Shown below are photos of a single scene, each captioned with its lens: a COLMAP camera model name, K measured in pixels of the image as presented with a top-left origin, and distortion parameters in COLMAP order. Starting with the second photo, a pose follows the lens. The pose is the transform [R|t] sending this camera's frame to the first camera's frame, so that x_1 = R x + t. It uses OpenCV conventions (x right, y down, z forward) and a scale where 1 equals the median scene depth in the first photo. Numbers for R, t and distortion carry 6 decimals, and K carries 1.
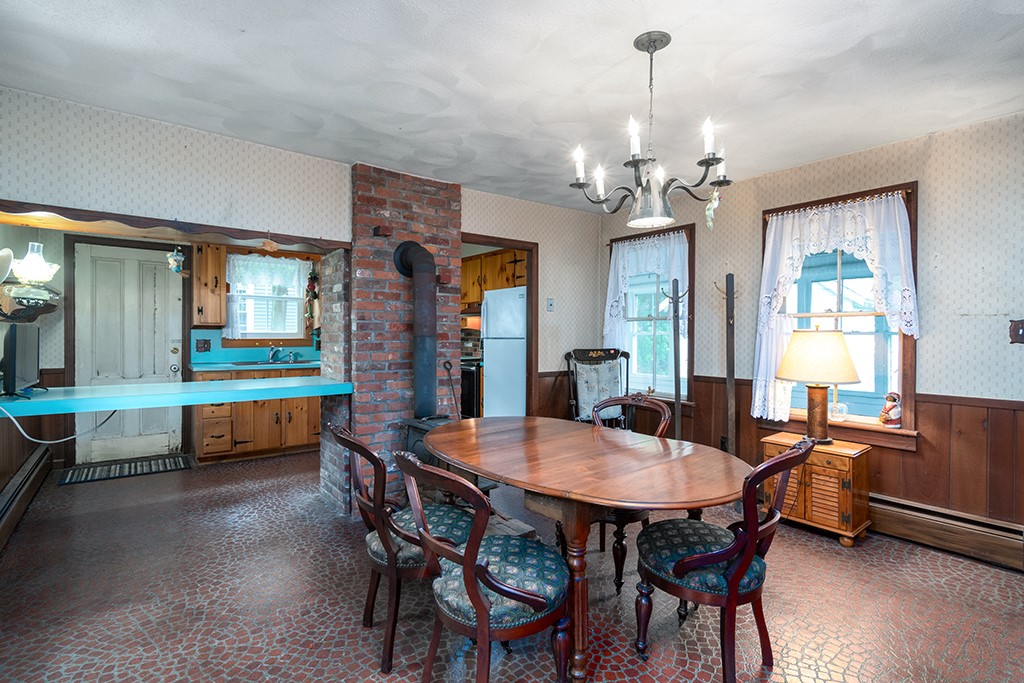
lens RADIAL K [[485.3, 0, 512.0], [0, 485.3, 341.5], [0, 0, 1]] dist [0.007646, 0.000583]
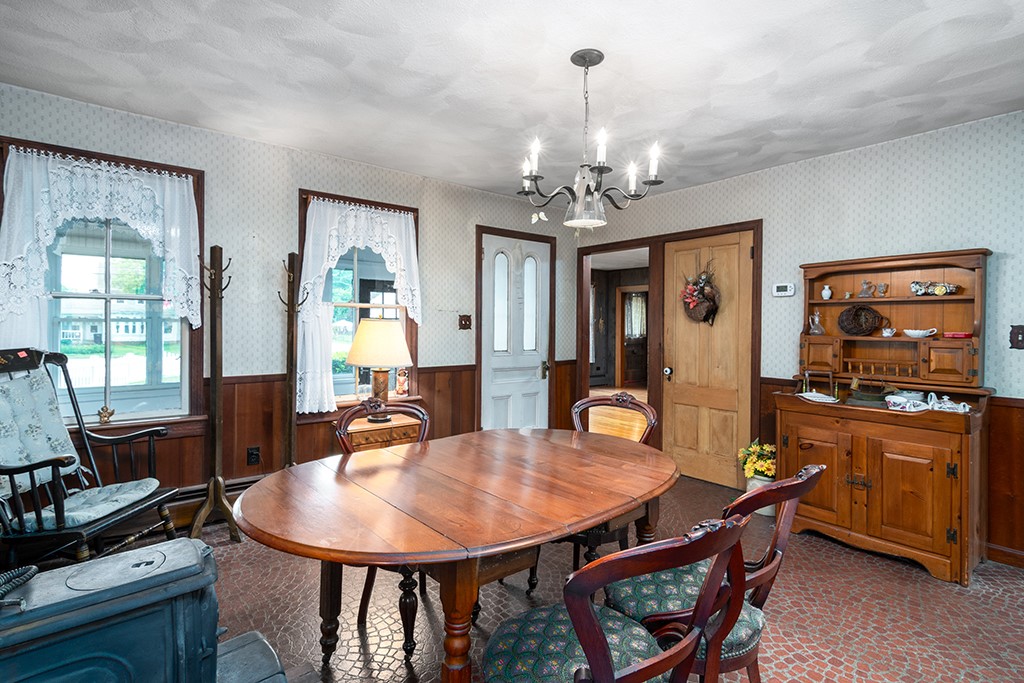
lens RADIAL K [[504.3, 0, 511.7], [0, 504.3, 327.9], [0, 0, 1]] dist [-0.002132, 0.000676]
pose [[-0.033042, -0.009564, 0.999408, -0.479001], [0.007722, 0.999922, 0.009824, -0.012333], [-0.999424, 0.008042, -0.032965, 0.671516]]
